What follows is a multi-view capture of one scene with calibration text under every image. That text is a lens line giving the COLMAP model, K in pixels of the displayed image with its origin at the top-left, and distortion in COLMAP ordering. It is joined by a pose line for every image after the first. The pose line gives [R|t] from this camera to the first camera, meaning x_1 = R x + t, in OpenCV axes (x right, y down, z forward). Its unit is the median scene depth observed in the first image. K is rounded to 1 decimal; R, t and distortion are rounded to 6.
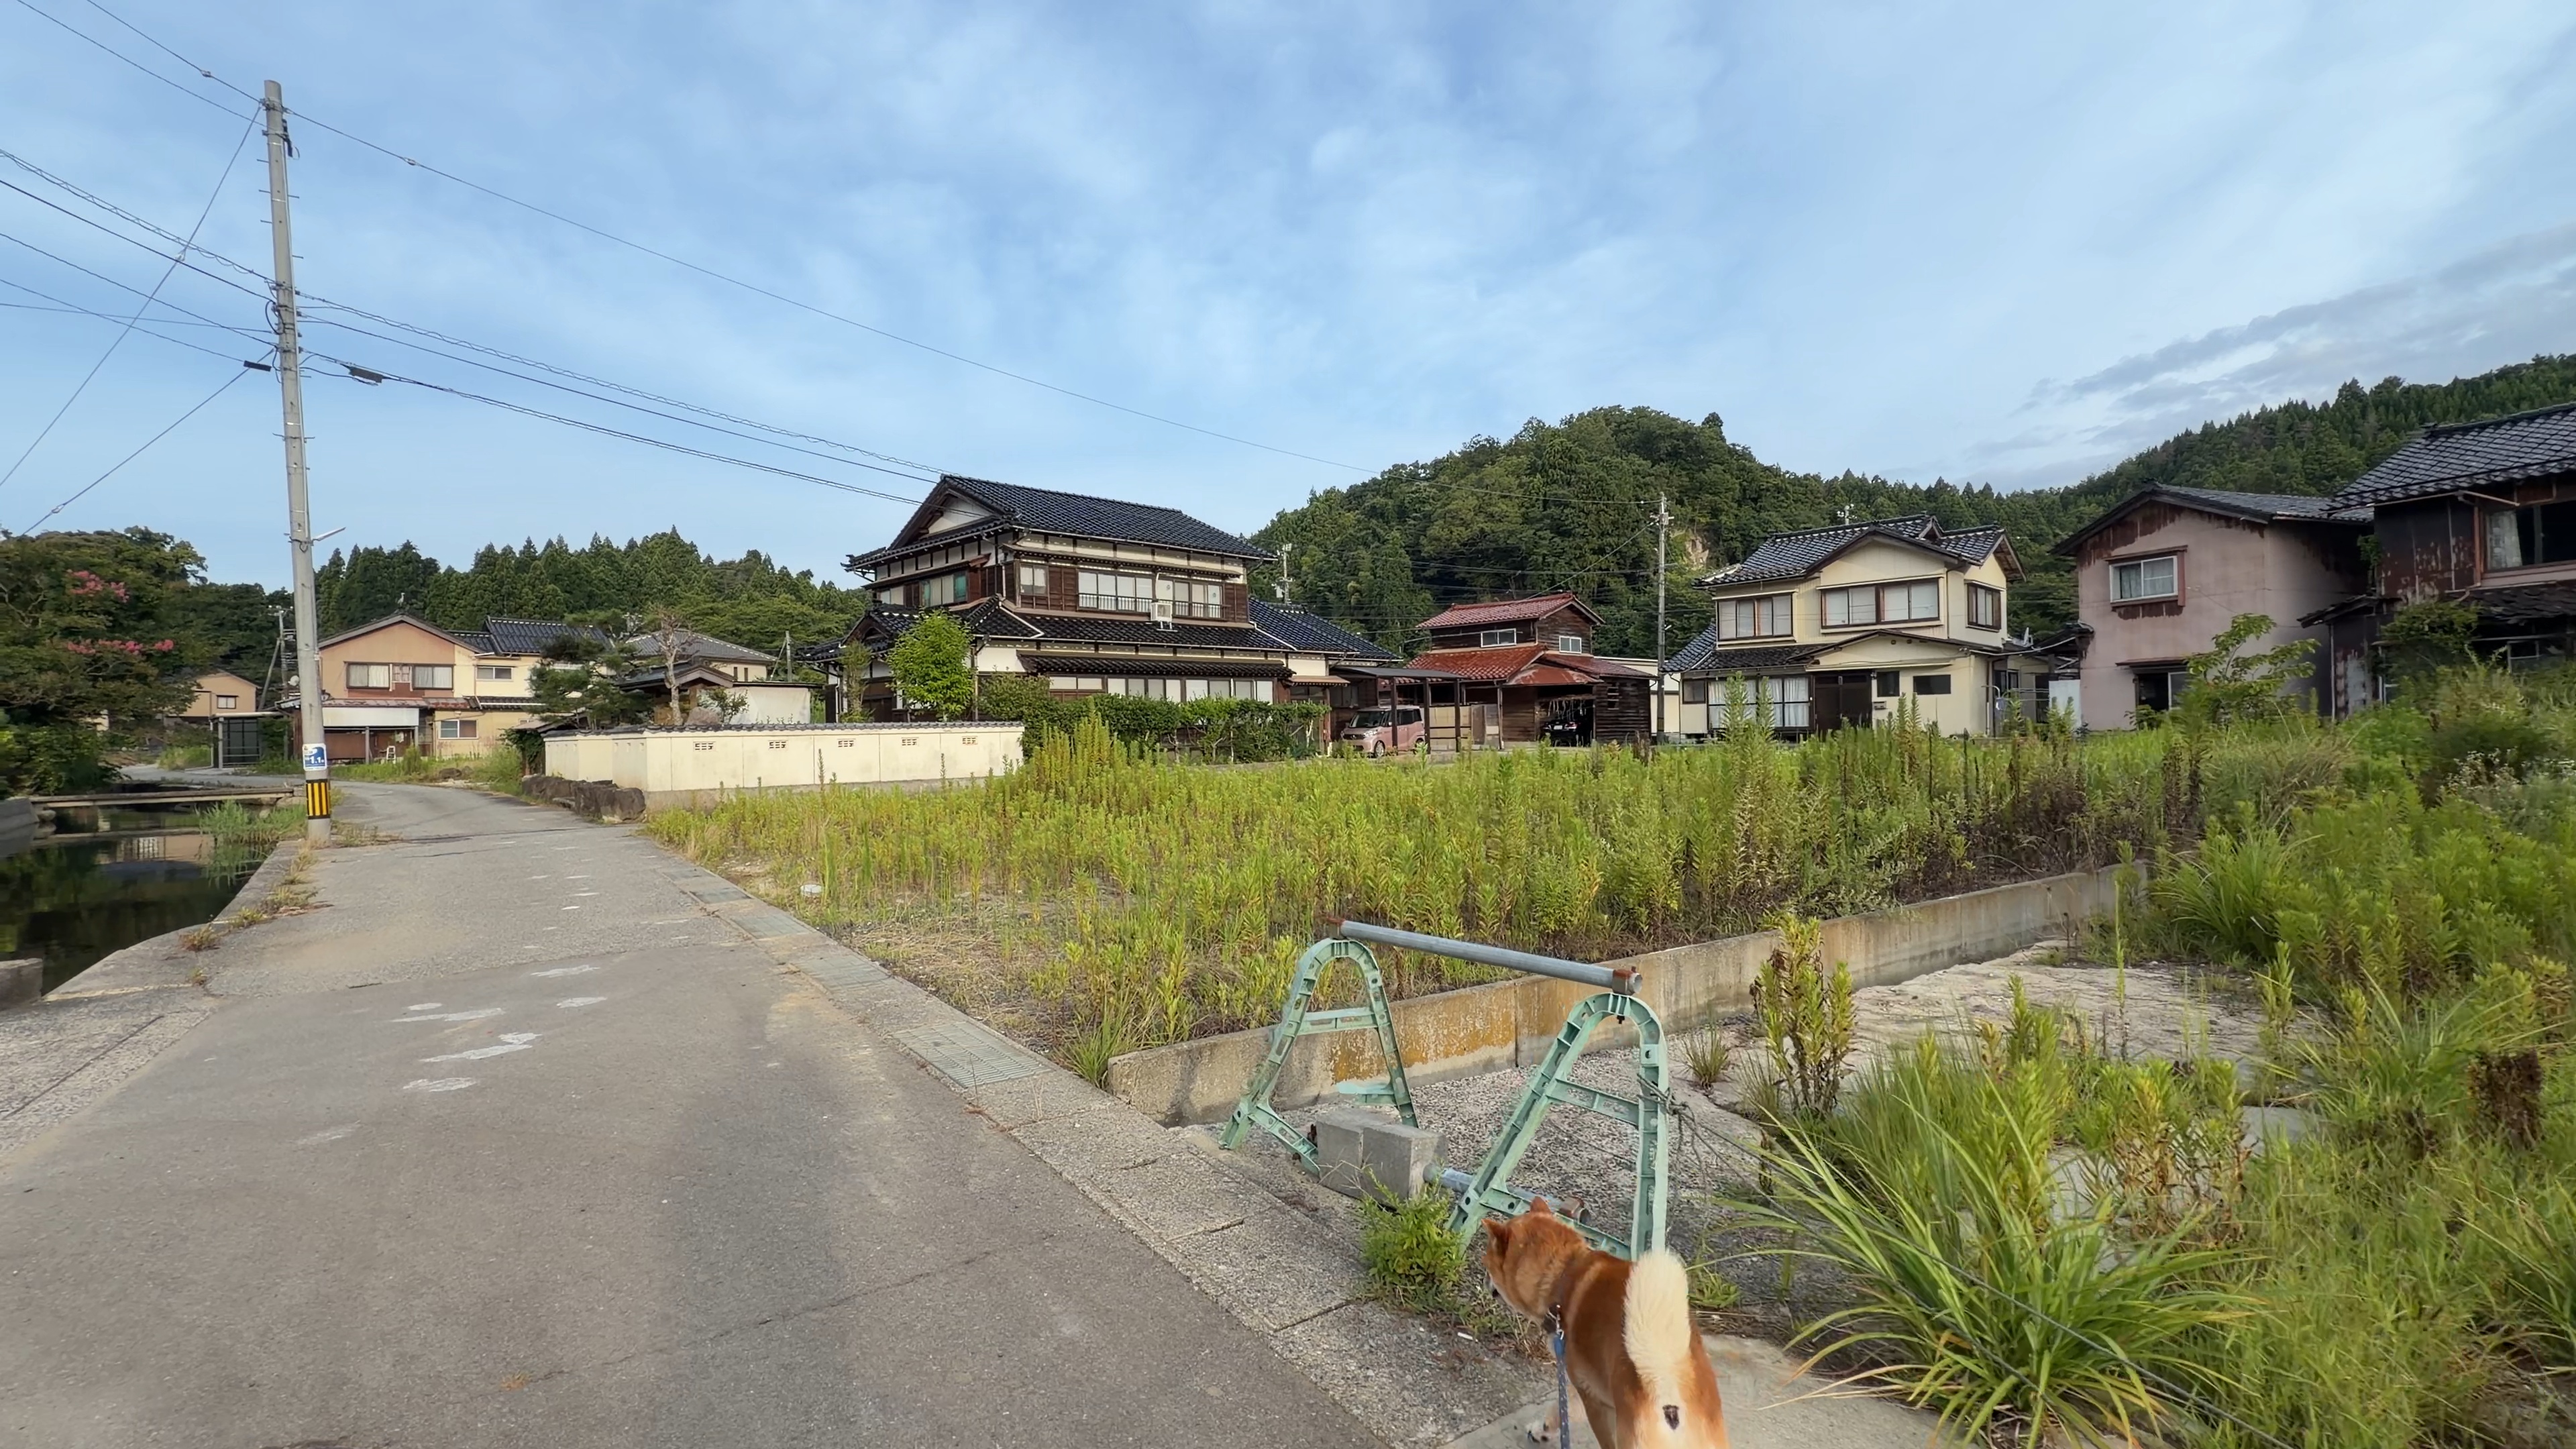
lens RADIAL K [[1120.7, 0, 1280.3], [0, 1120.7, 715.4], [0, 0, 1]] dist [-0.000999, 0.000489]
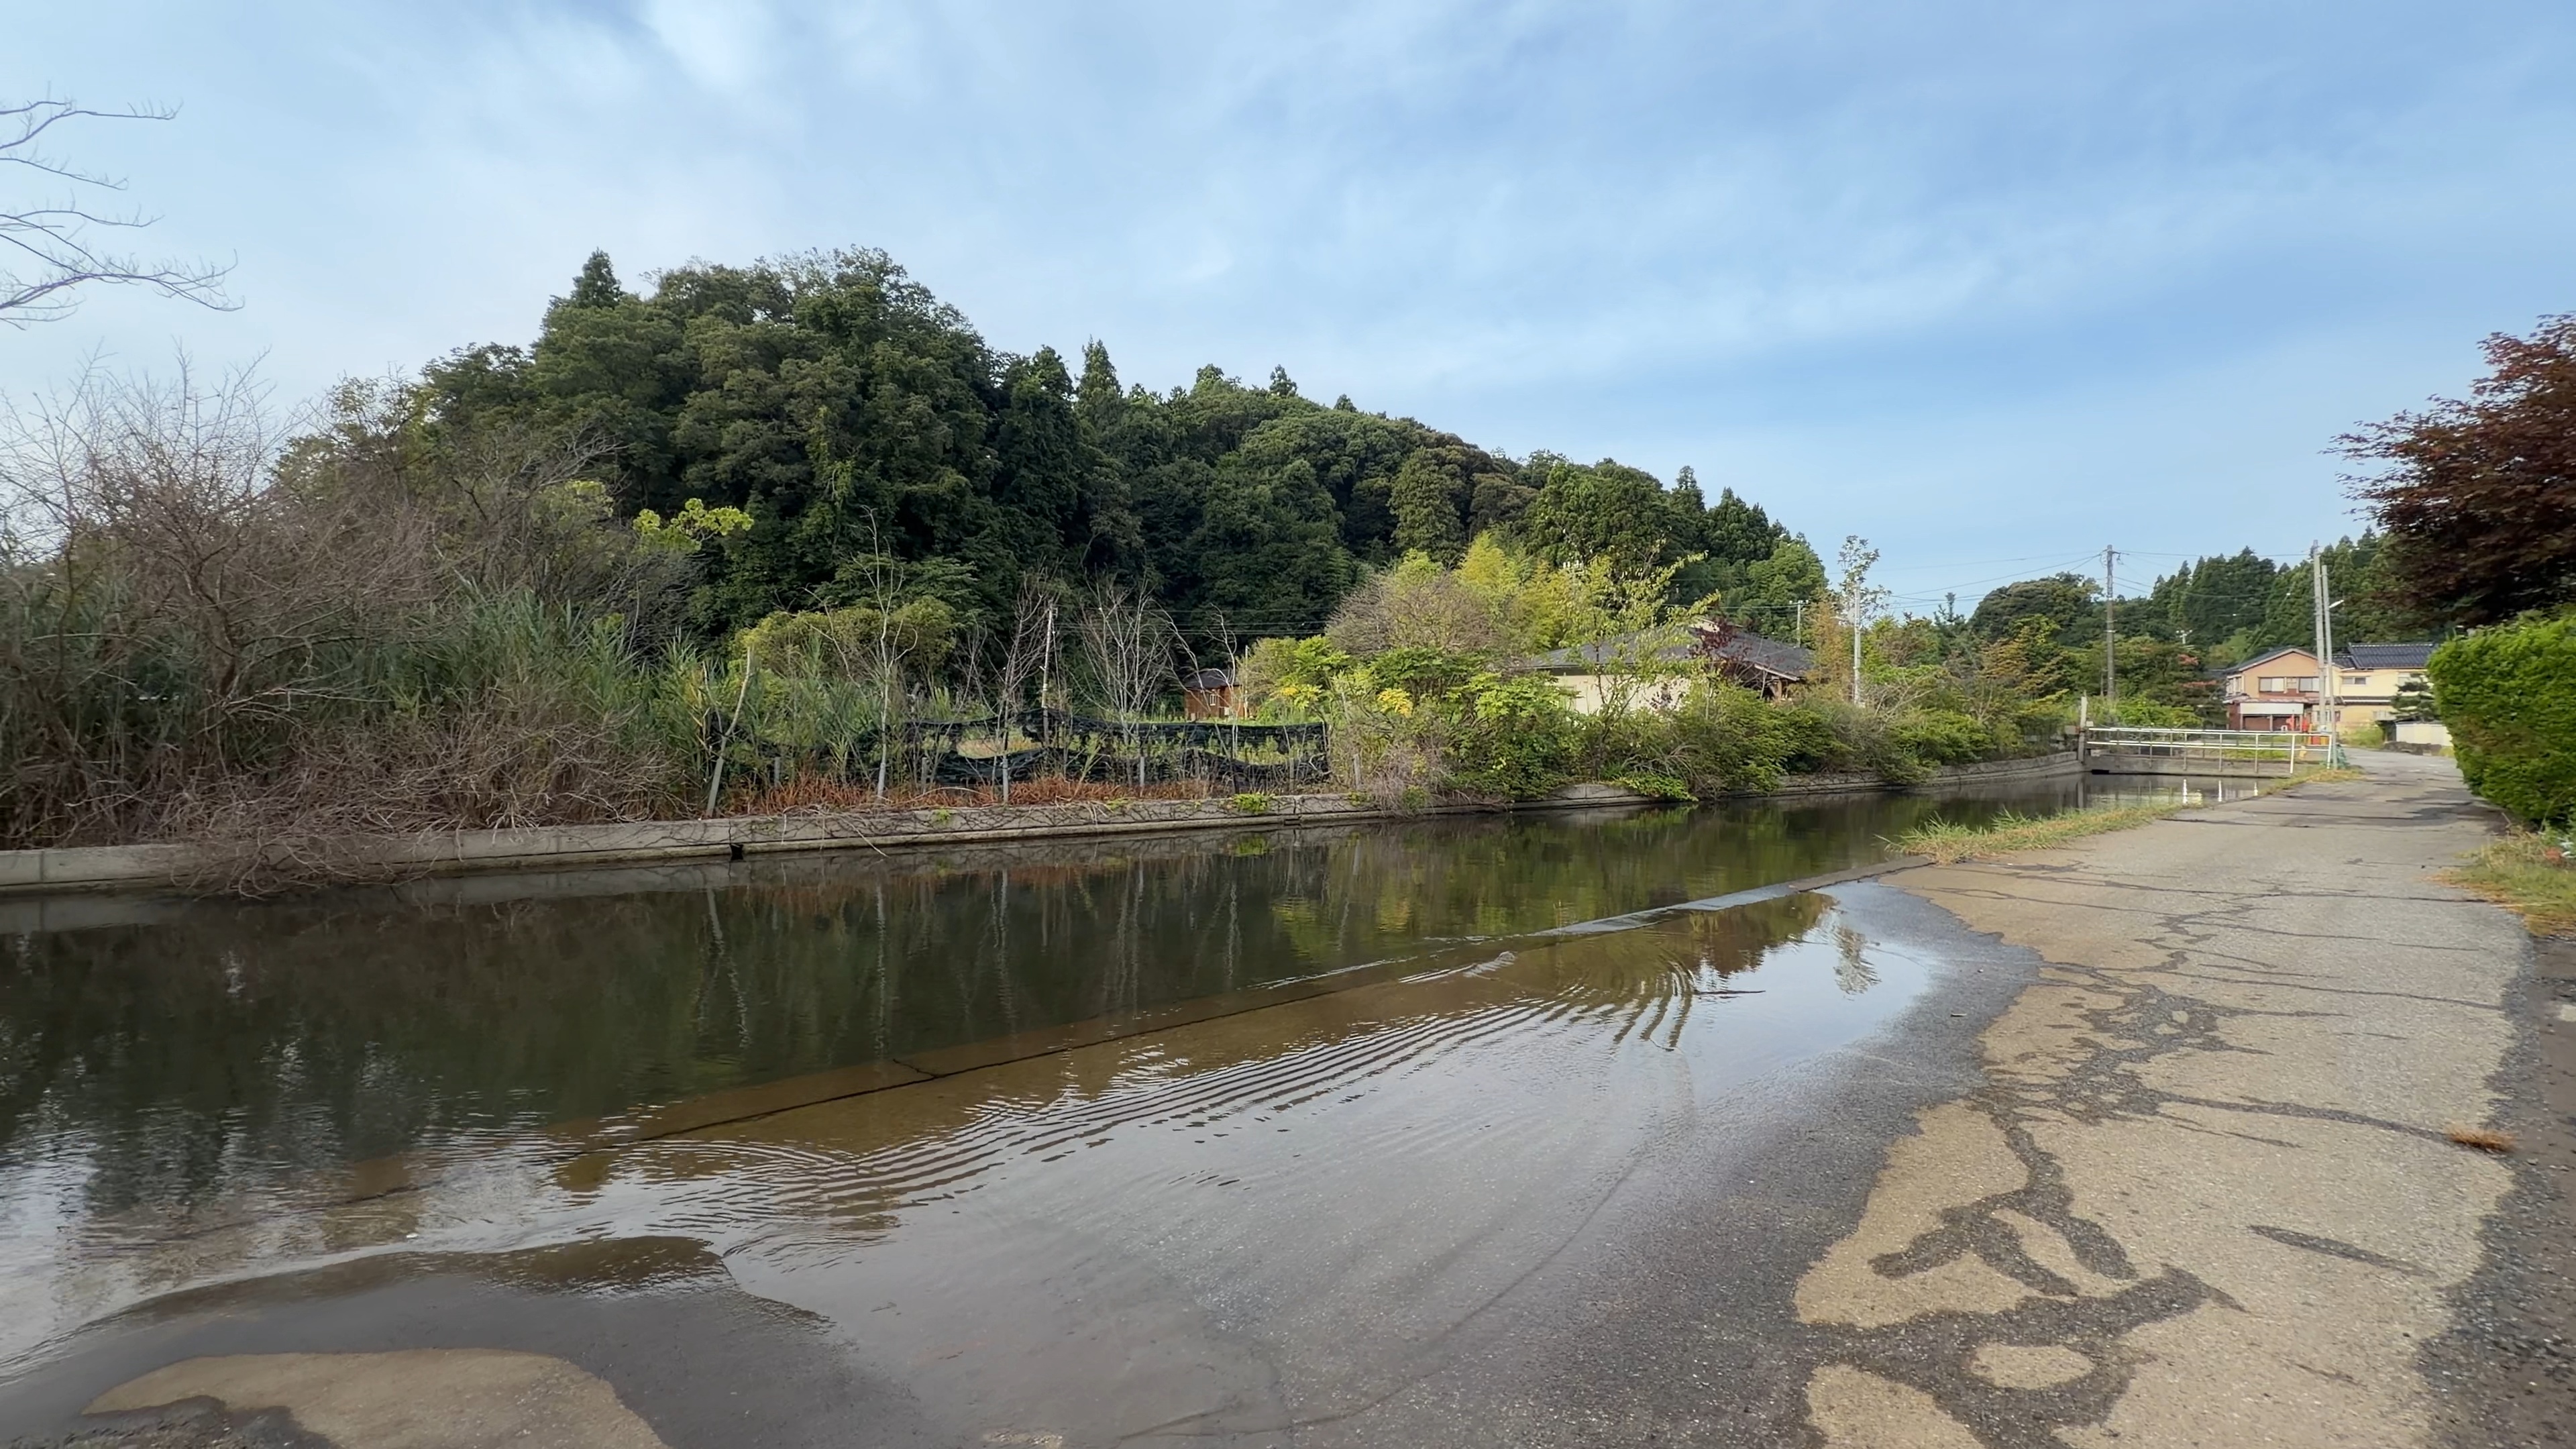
lens RADIAL K [[1120.7, 0, 1280.3], [0, 1120.7, 715.4], [0, 0, 1]] dist [-0.000999, 0.000489]
pose [[0.213251, 0.016834, -0.976852, 0.205733], [0.003005, 0.999836, 0.017887, -0.008793], [0.976993, -0.006750, 0.213165, -0.323354]]
